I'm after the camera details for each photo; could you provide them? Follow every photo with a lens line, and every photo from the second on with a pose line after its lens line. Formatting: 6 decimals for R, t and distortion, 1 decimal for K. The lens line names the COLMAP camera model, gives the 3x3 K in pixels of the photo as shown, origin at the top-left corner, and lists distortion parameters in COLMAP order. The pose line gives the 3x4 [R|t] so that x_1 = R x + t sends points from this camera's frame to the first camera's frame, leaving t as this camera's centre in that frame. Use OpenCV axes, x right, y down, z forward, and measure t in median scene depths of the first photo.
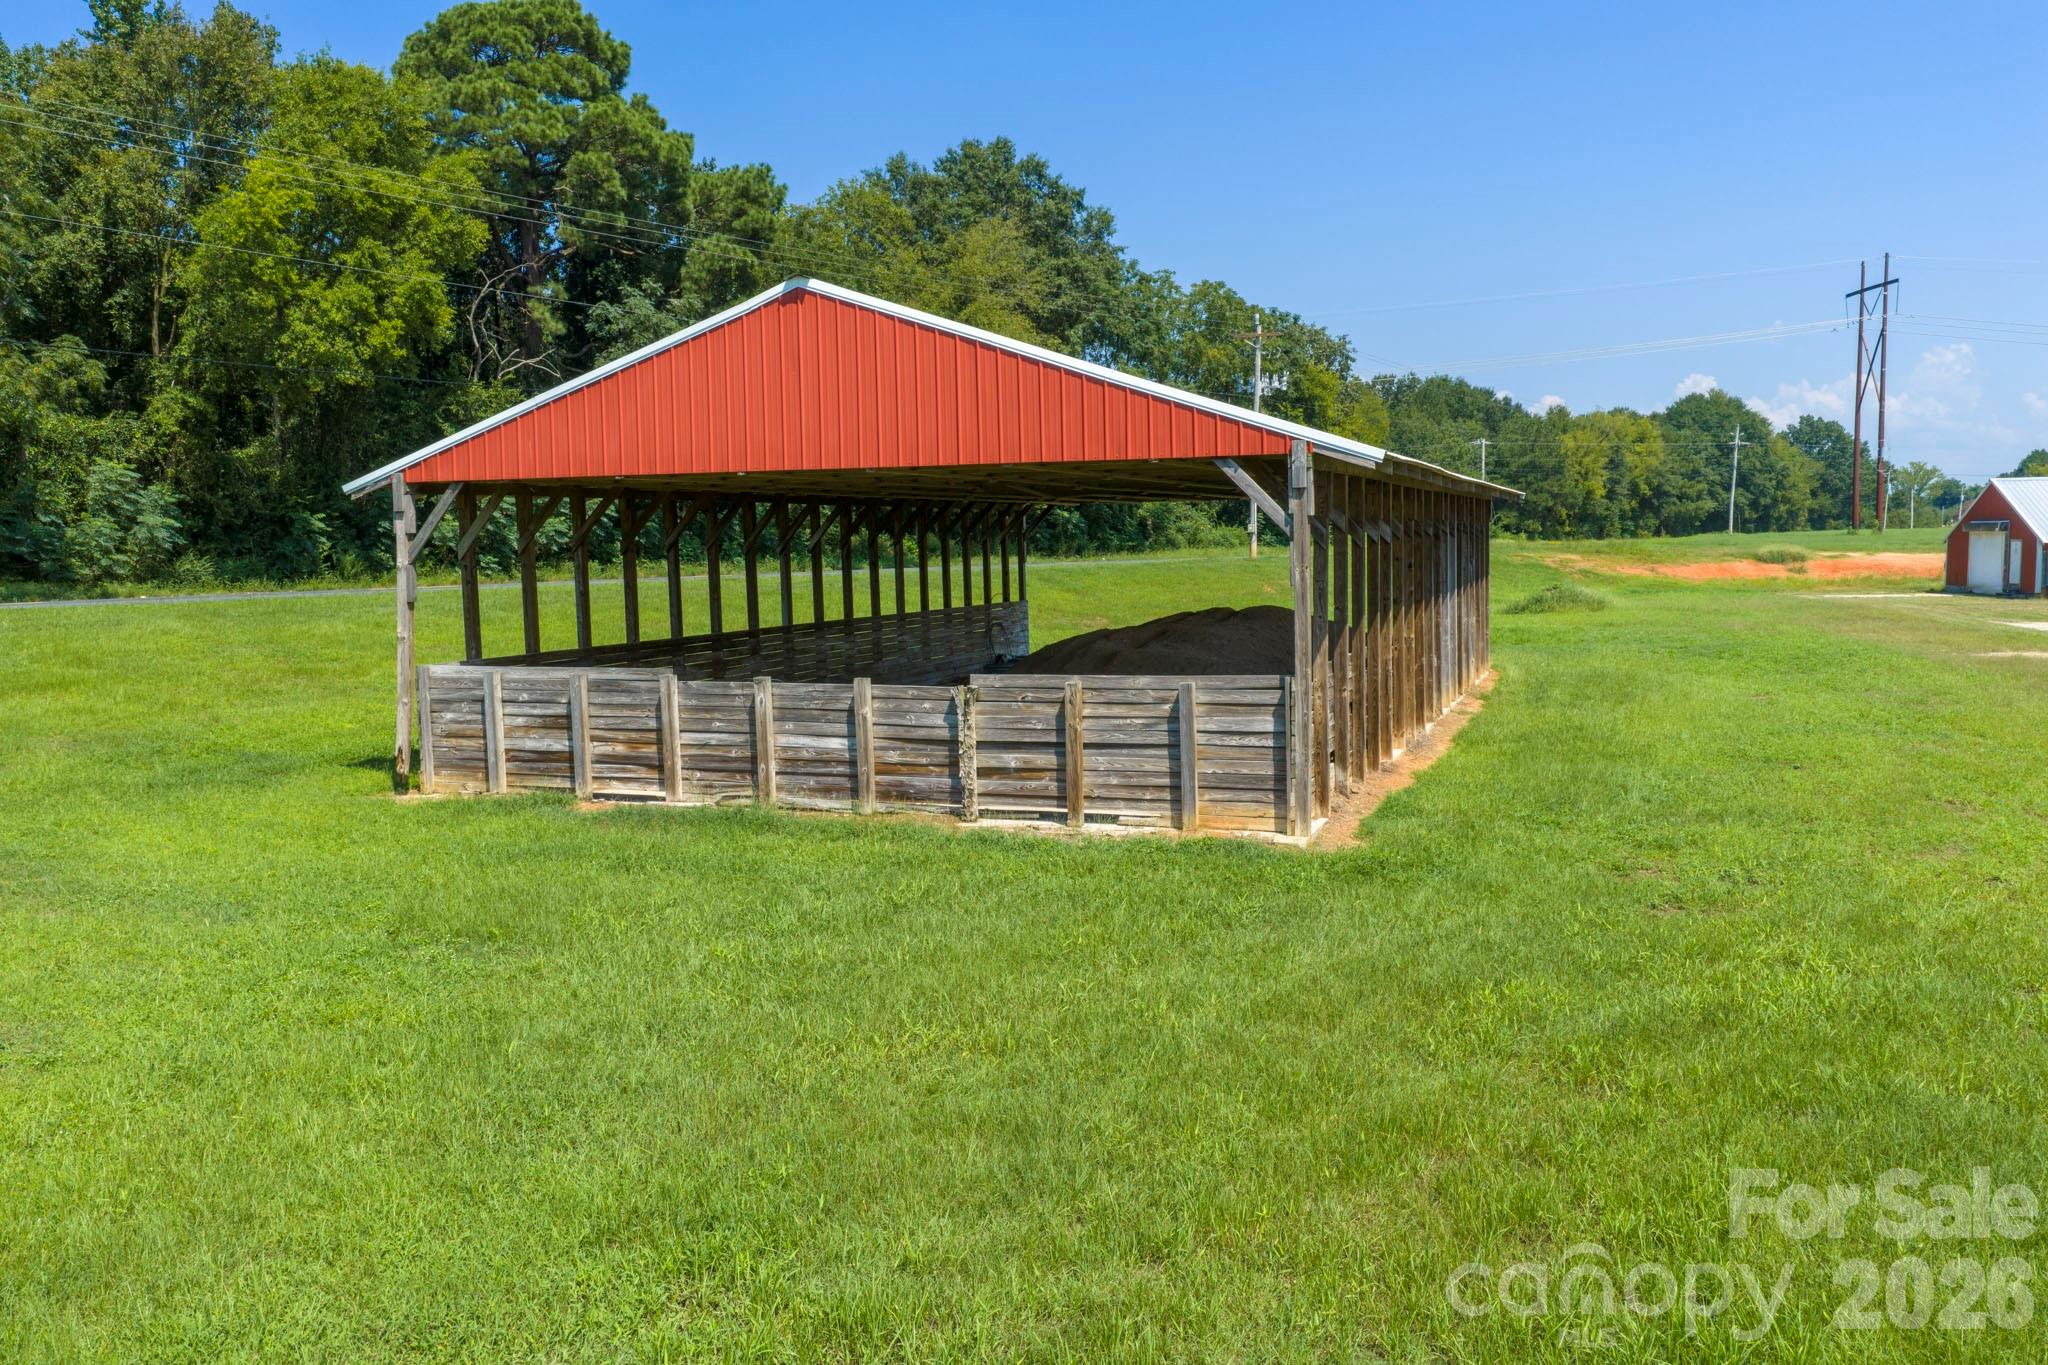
lens RADIAL K [[1701.5, 0, 1024.0], [0, 1701.5, 682.5], [0, 0, 1]] dist [0.005654, 0.003812]
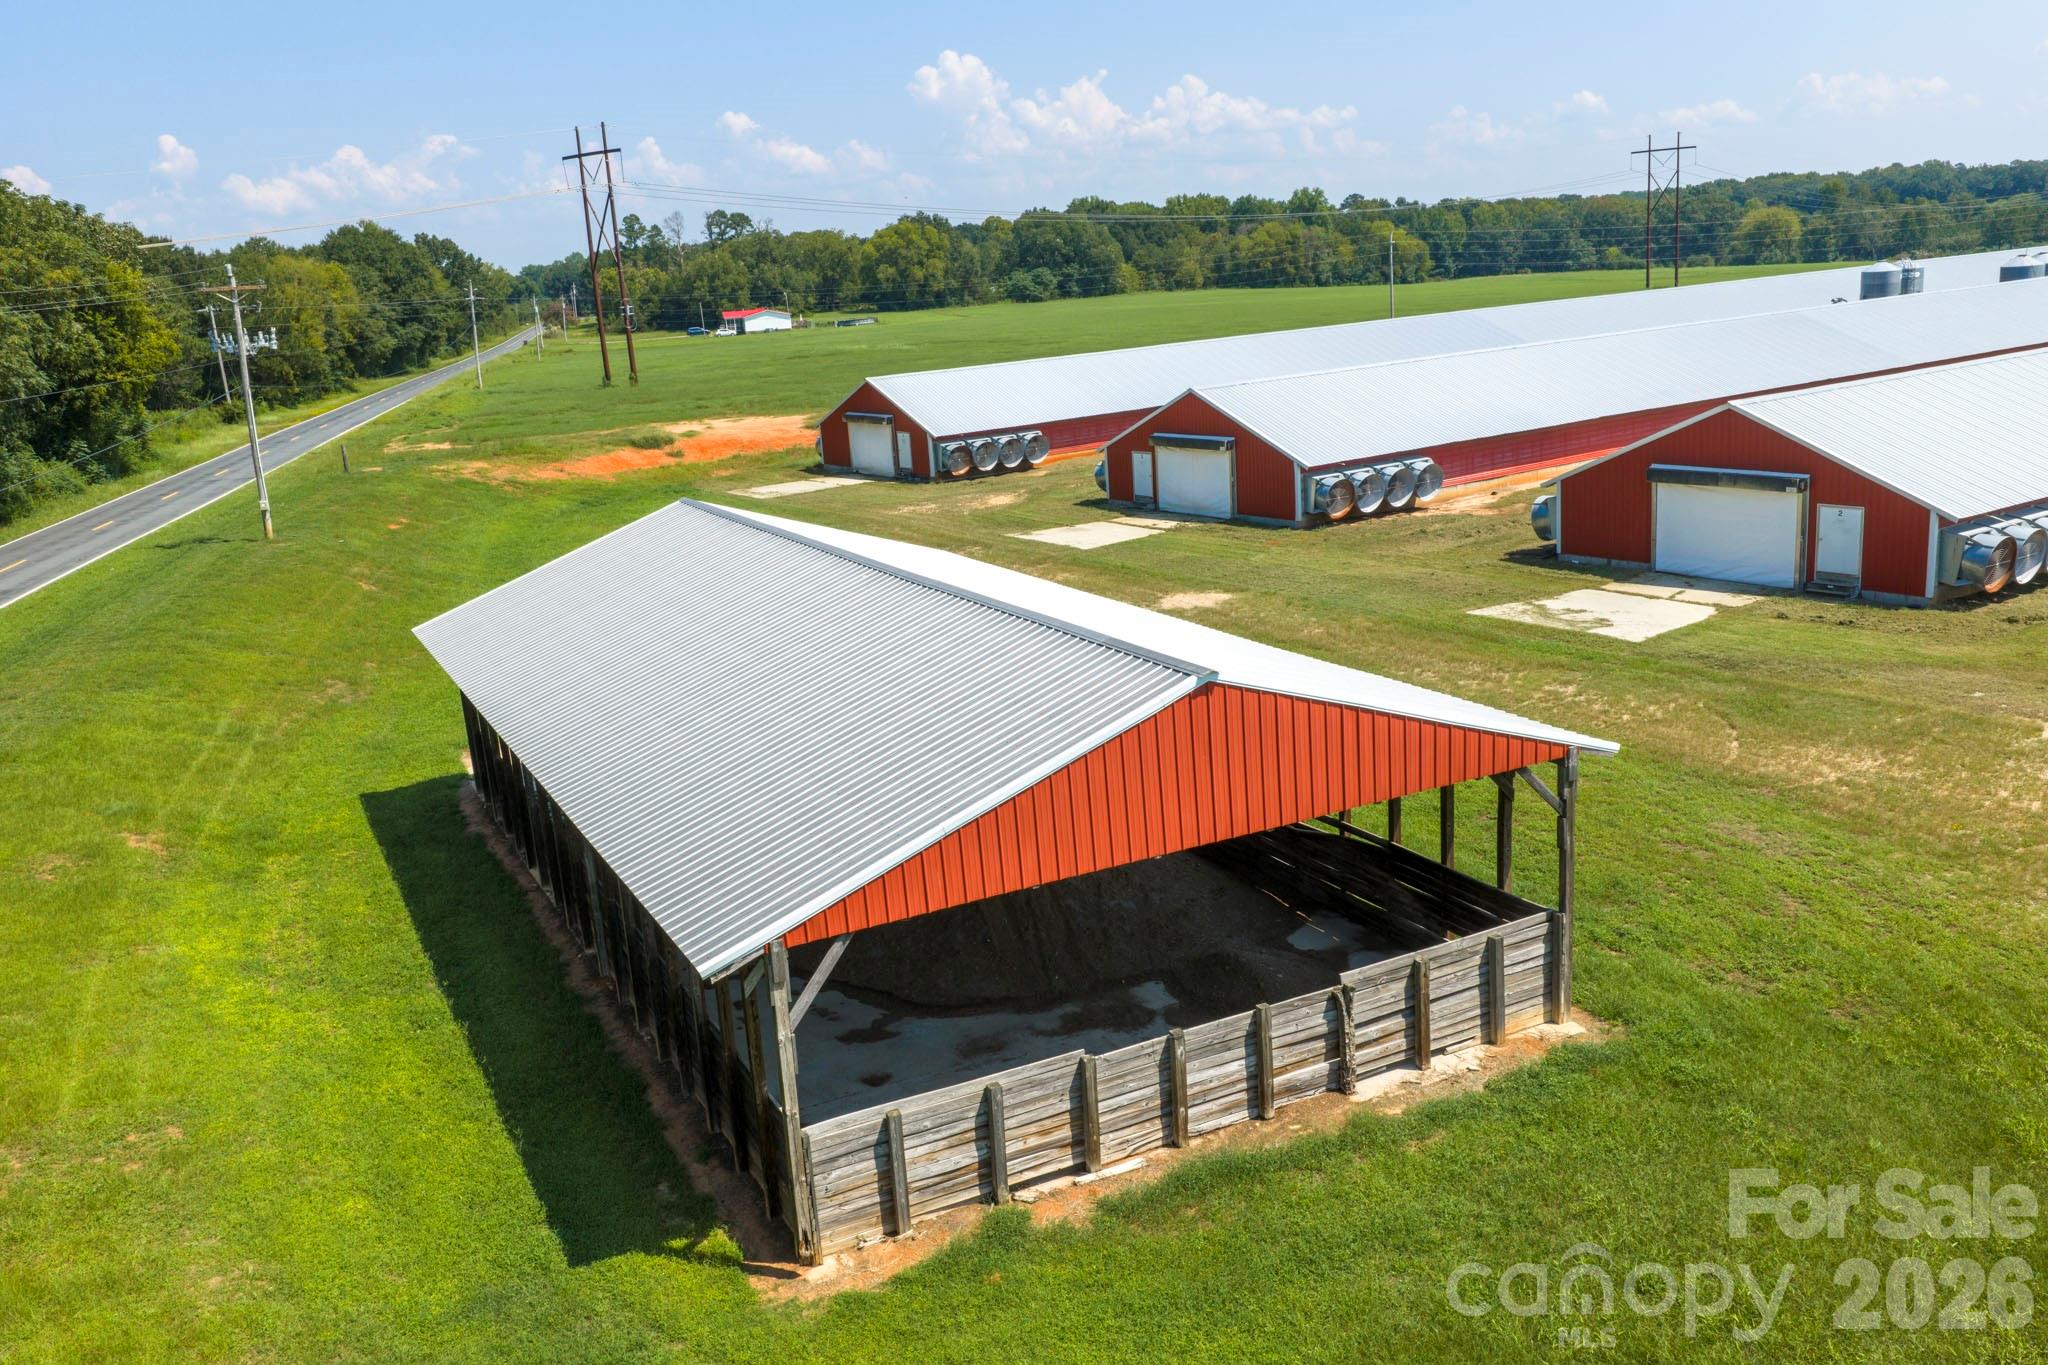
lens RADIAL K [[1701.5, 0, 1024.0], [0, 1701.5, 682.5], [0, 0, 1]] dist [0.005654, 0.003812]
pose [[0.696468, -0.207292, 0.686995, -0.228606], [0.125010, 0.977777, 0.168298, -0.102990], [-0.706615, -0.031333, 0.706904, 0.080091]]
